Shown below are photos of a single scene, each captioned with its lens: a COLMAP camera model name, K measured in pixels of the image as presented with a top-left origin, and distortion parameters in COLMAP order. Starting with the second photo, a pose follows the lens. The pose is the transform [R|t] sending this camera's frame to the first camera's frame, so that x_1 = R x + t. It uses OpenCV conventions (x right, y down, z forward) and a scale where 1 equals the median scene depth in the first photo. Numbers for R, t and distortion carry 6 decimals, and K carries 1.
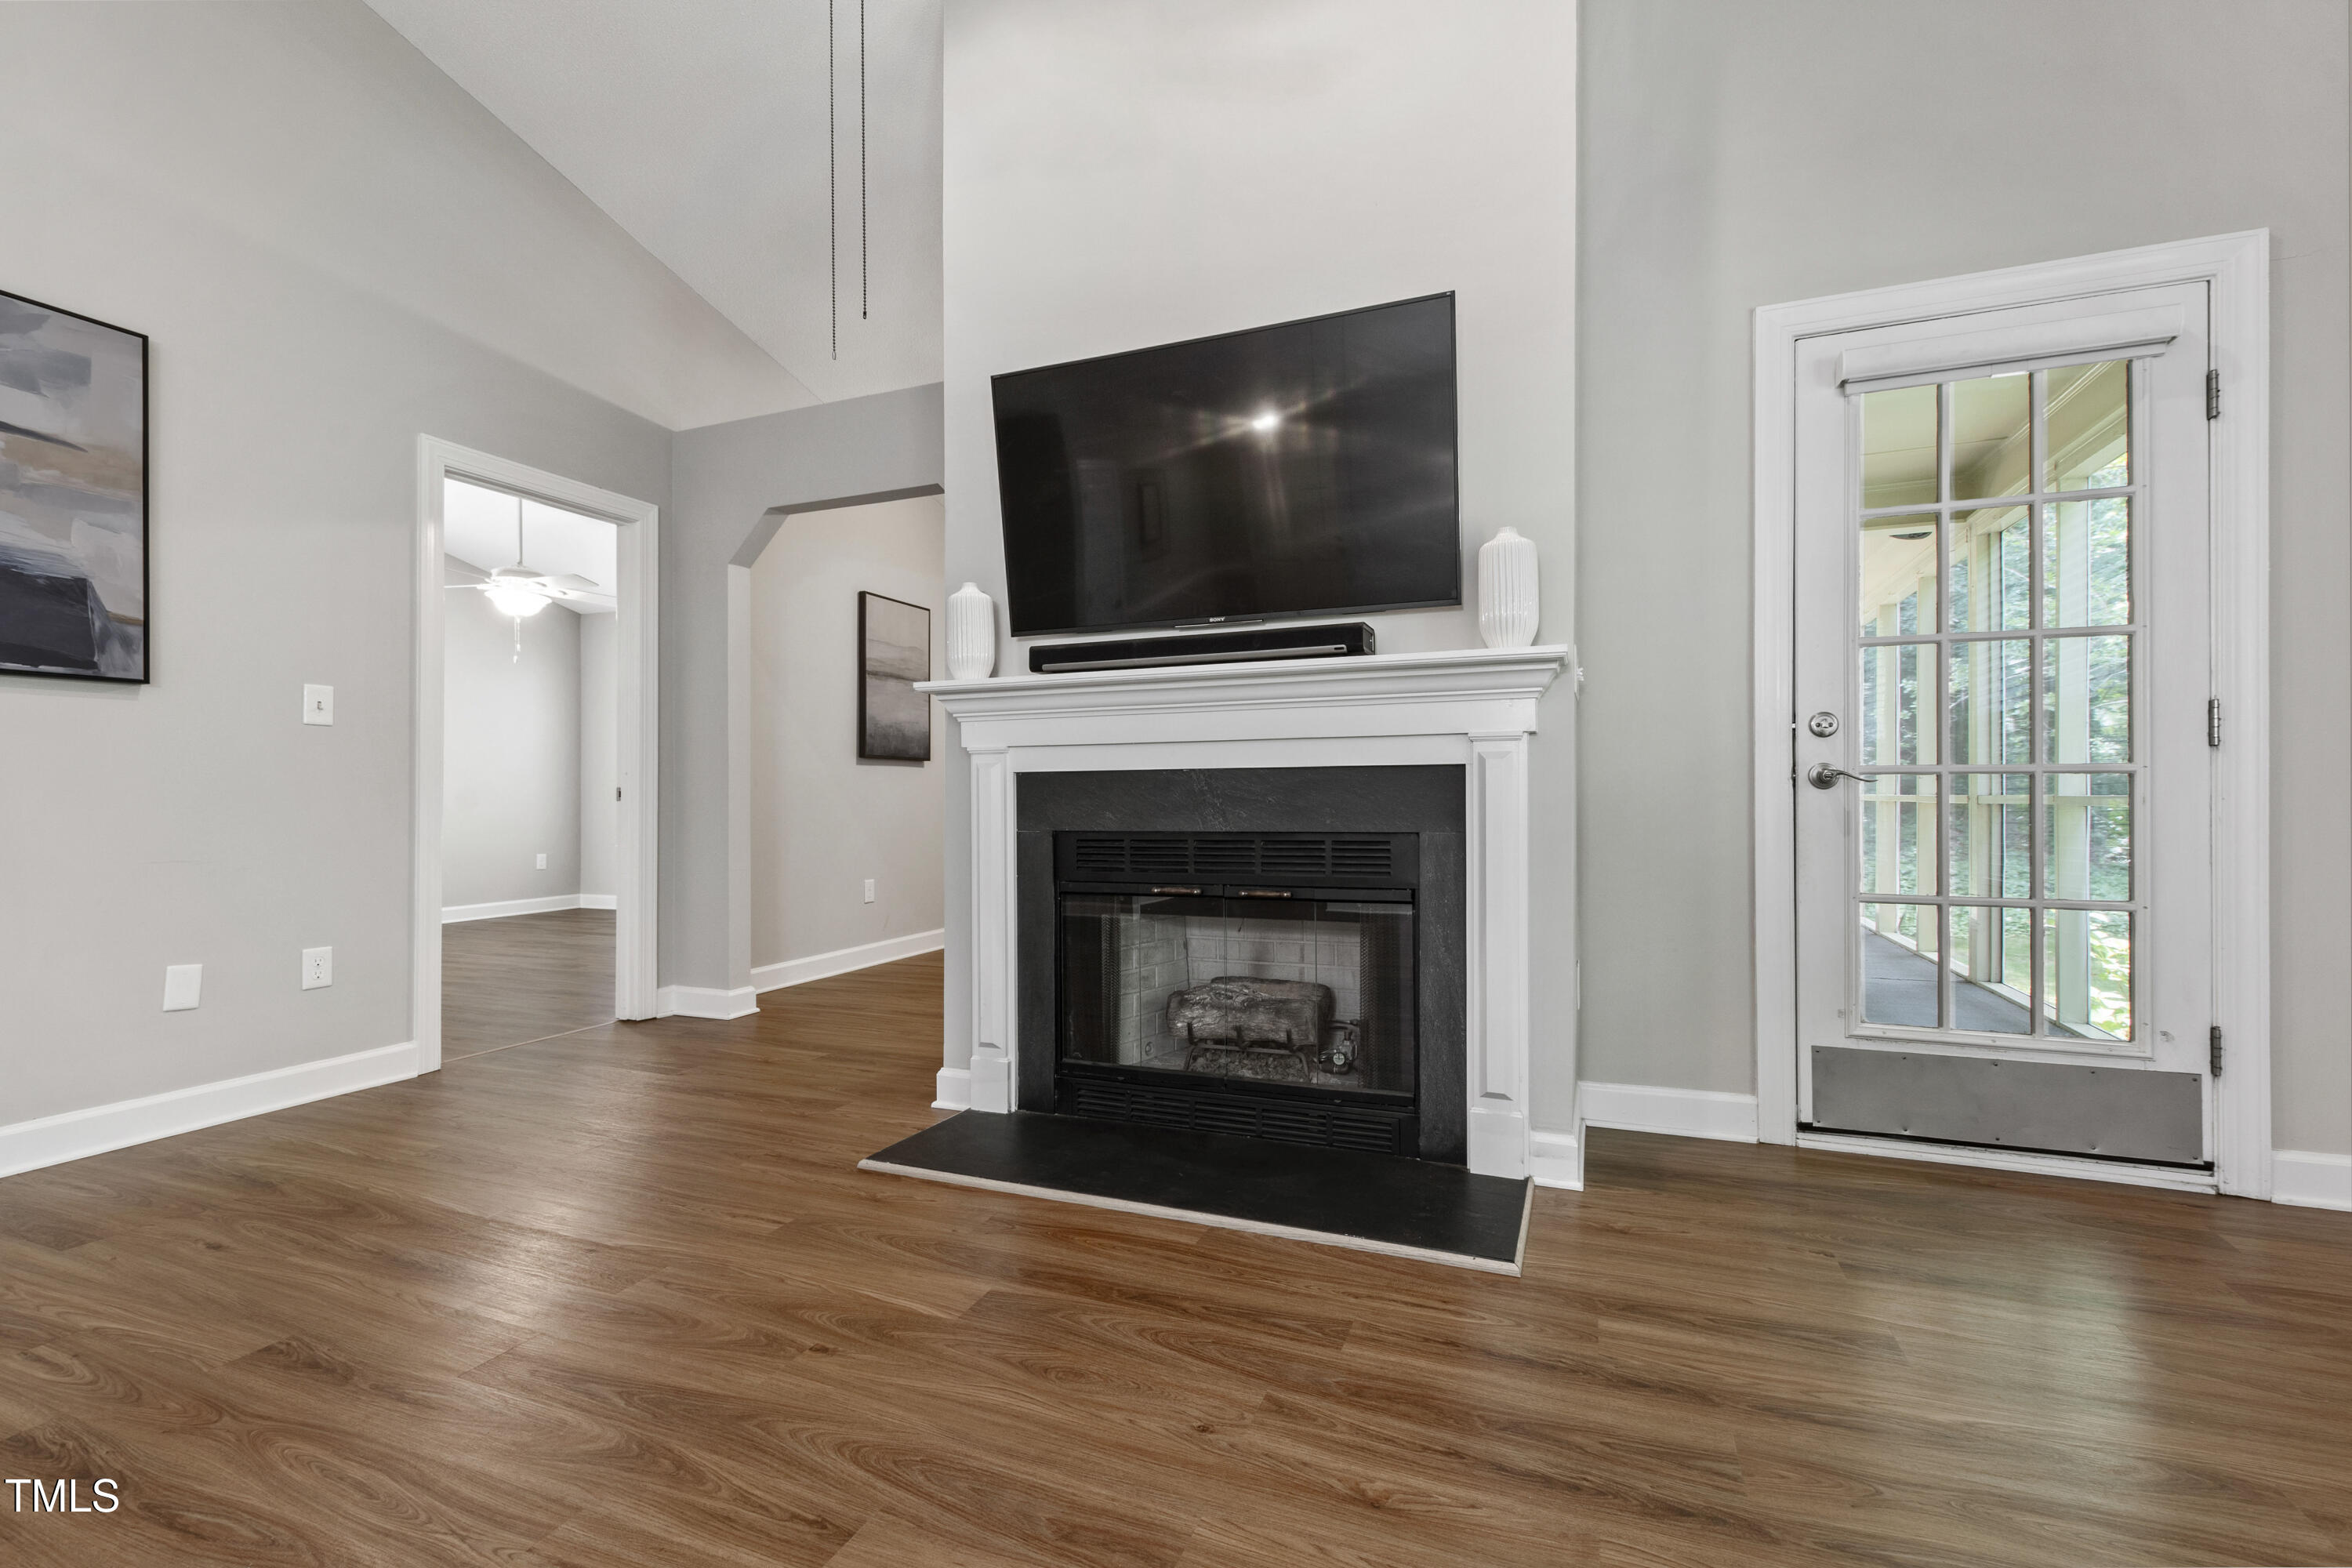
lens RADIAL K [[1022.5, 0, 1175.8], [0, 1022.5, 800.3], [0, 0, 1]] dist [0.001200, -0.001063]
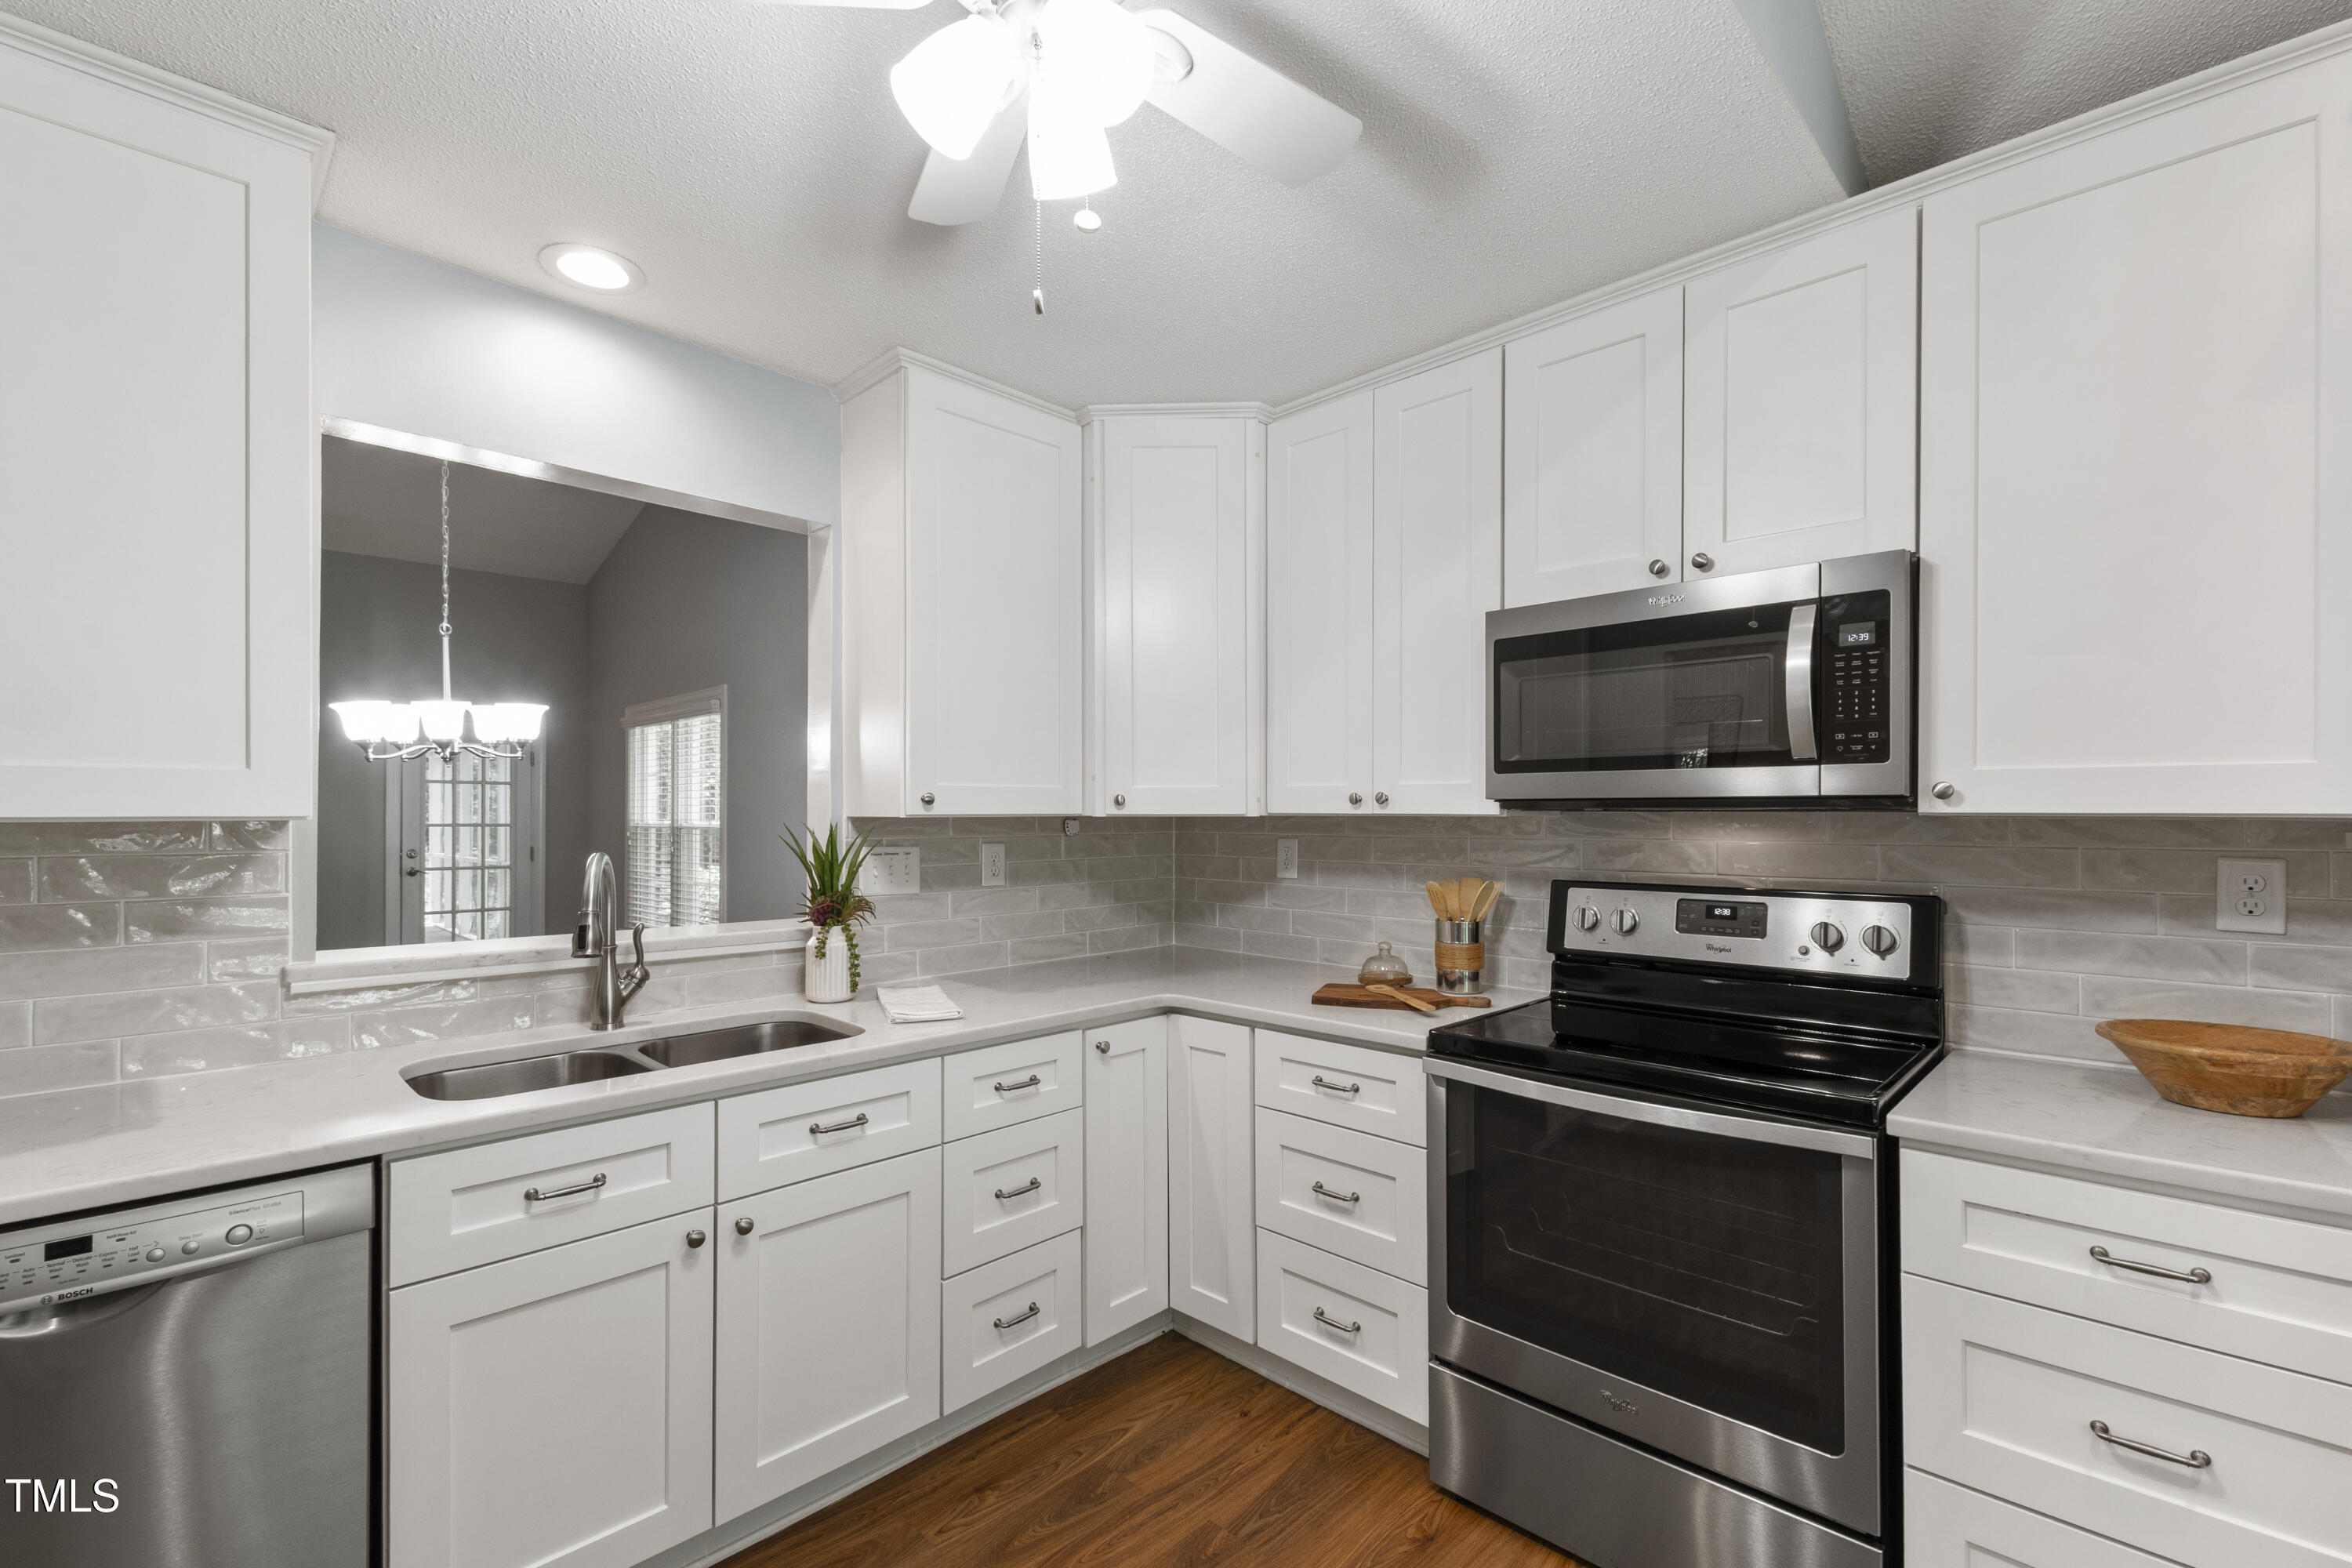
lens RADIAL K [[1018.1, 0, 1171.6], [0, 1018.1, 814.0], [0, 0, 1]] dist [0.013443, -0.008415]
pose [[0.383319, 0.006467, 0.923594, -1.211513], [0.004127, 0.999954, -0.008714, -0.152864], [-0.923607, 0.007152, 0.383274, -2.087124]]
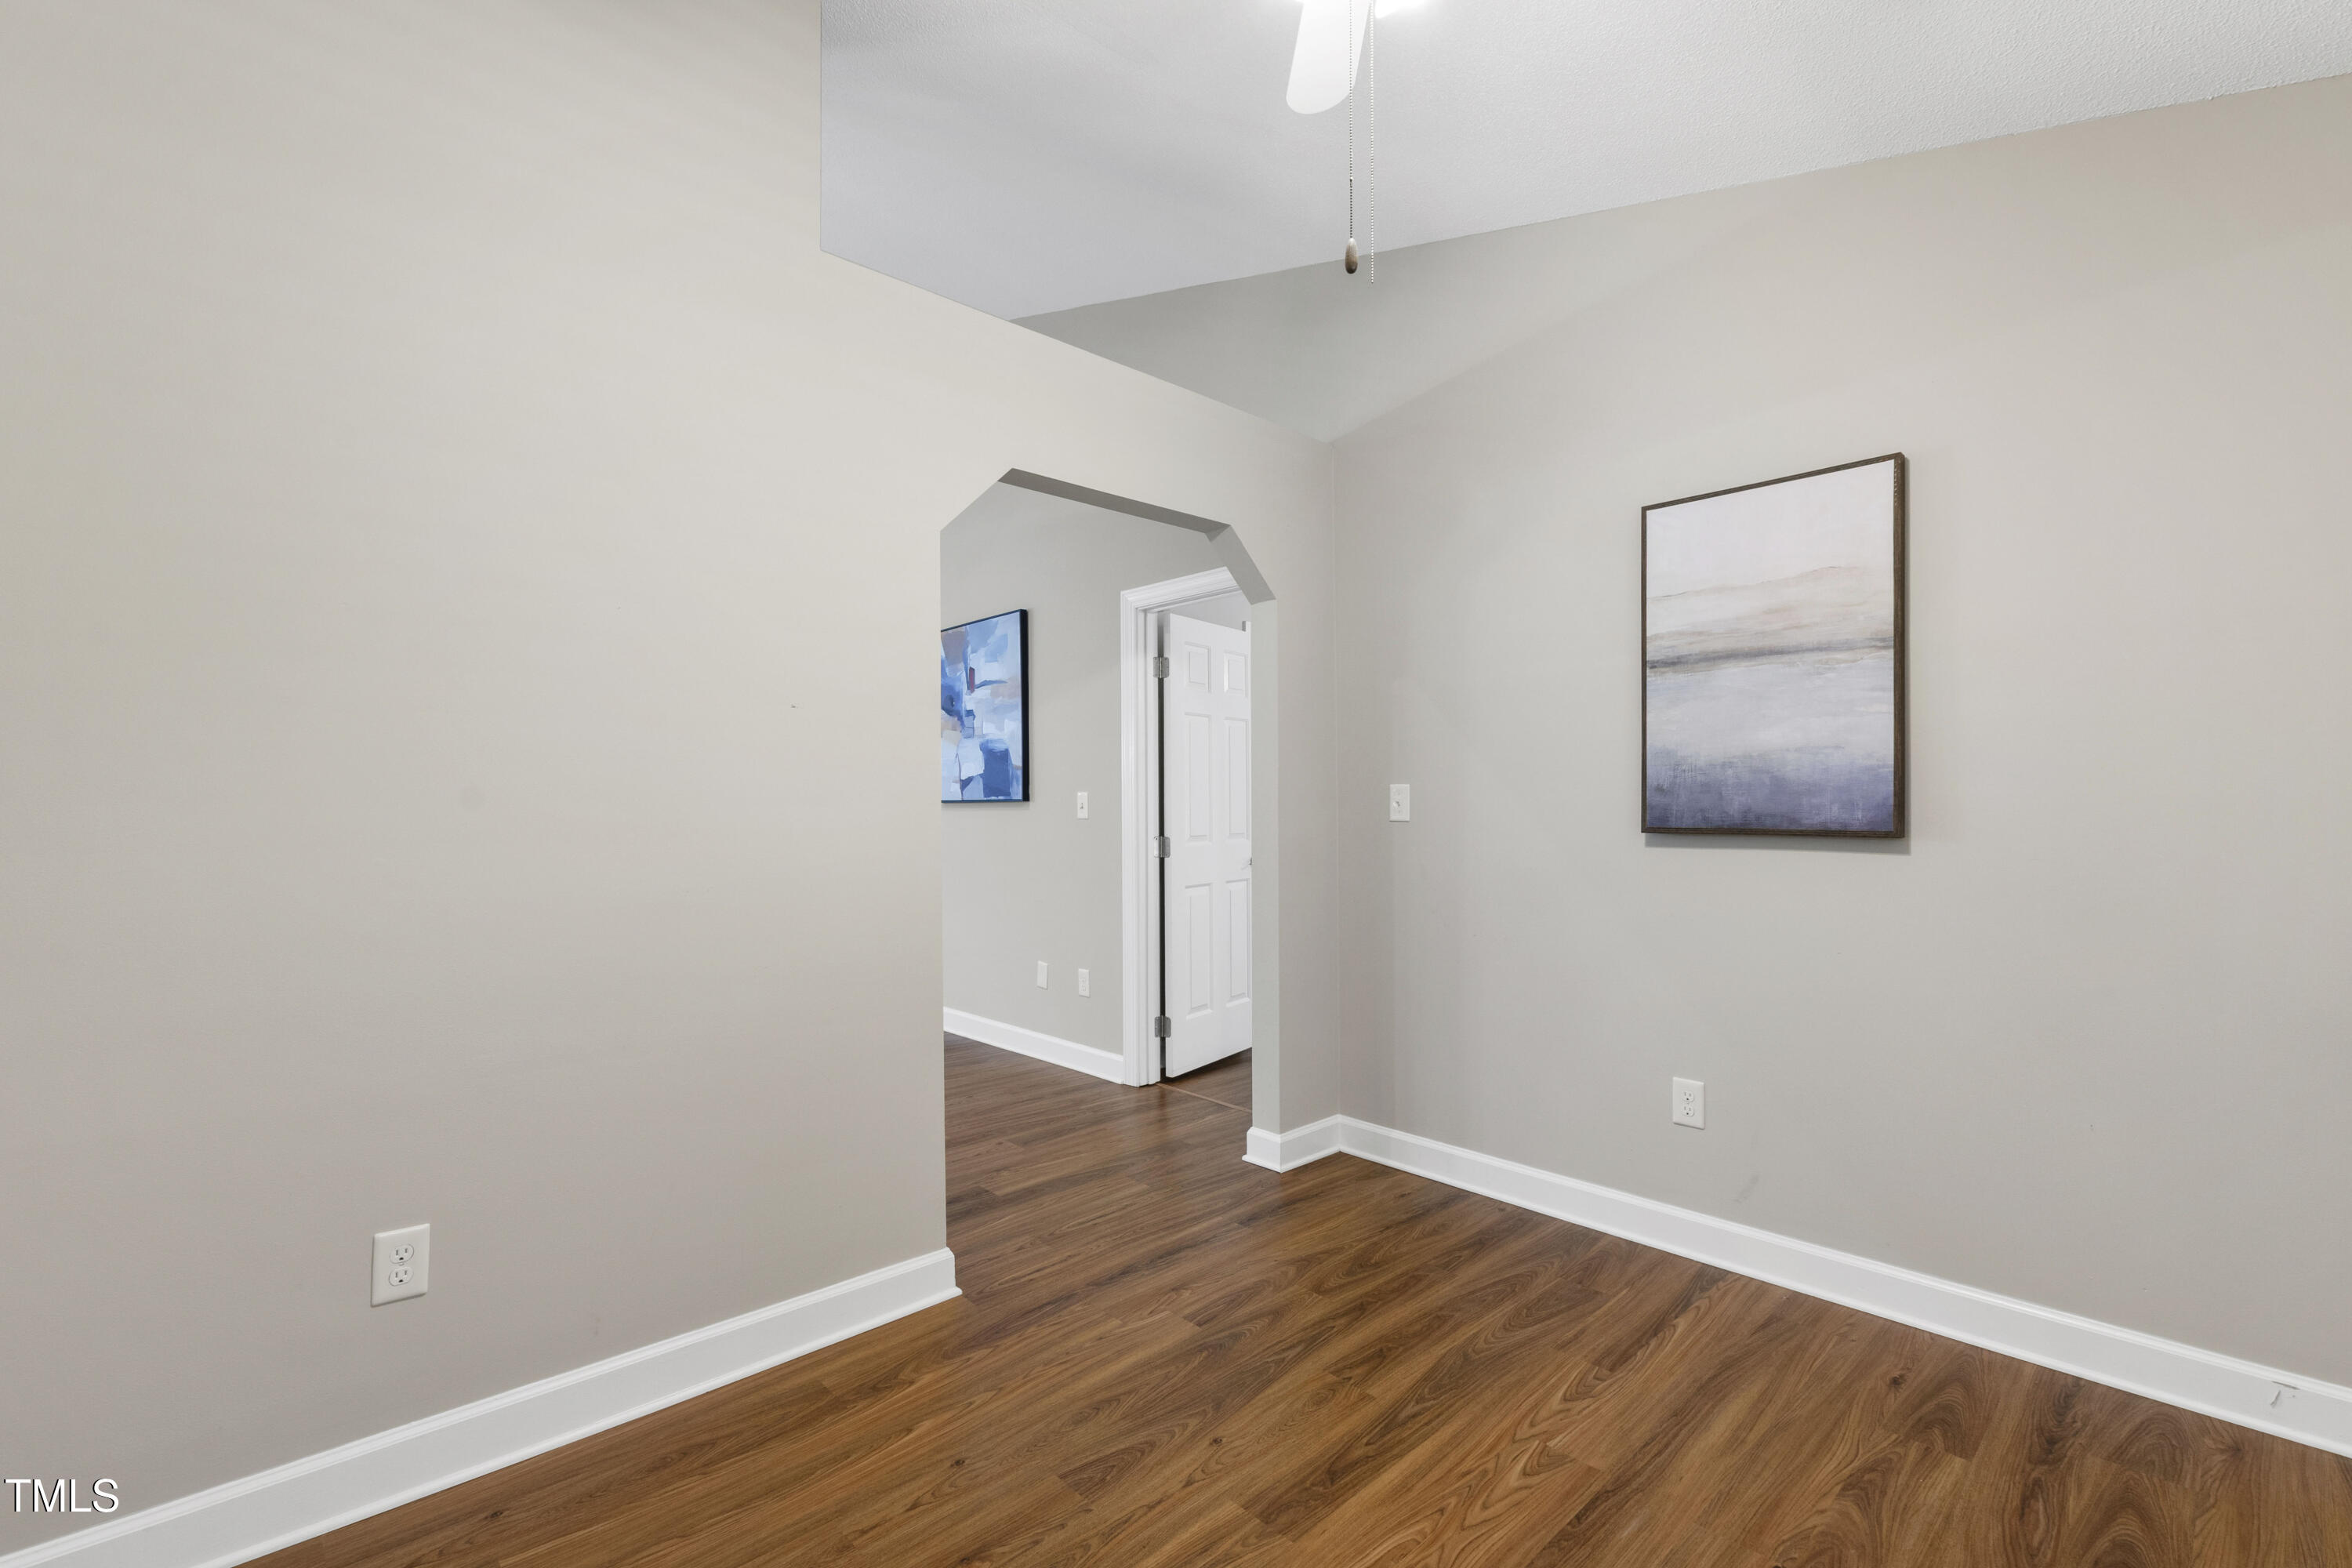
lens RADIAL K [[1043.5, 0, 1167.7], [0, 1043.5, 799.1], [0, 0, 1]] dist [-0.000210, 0.085532]
pose [[-0.431553, -0.006907, -0.902061, 0.578330], [-0.005193, 0.999973, -0.005172, -0.116060], [0.902073, 0.002453, -0.431577, 2.148867]]
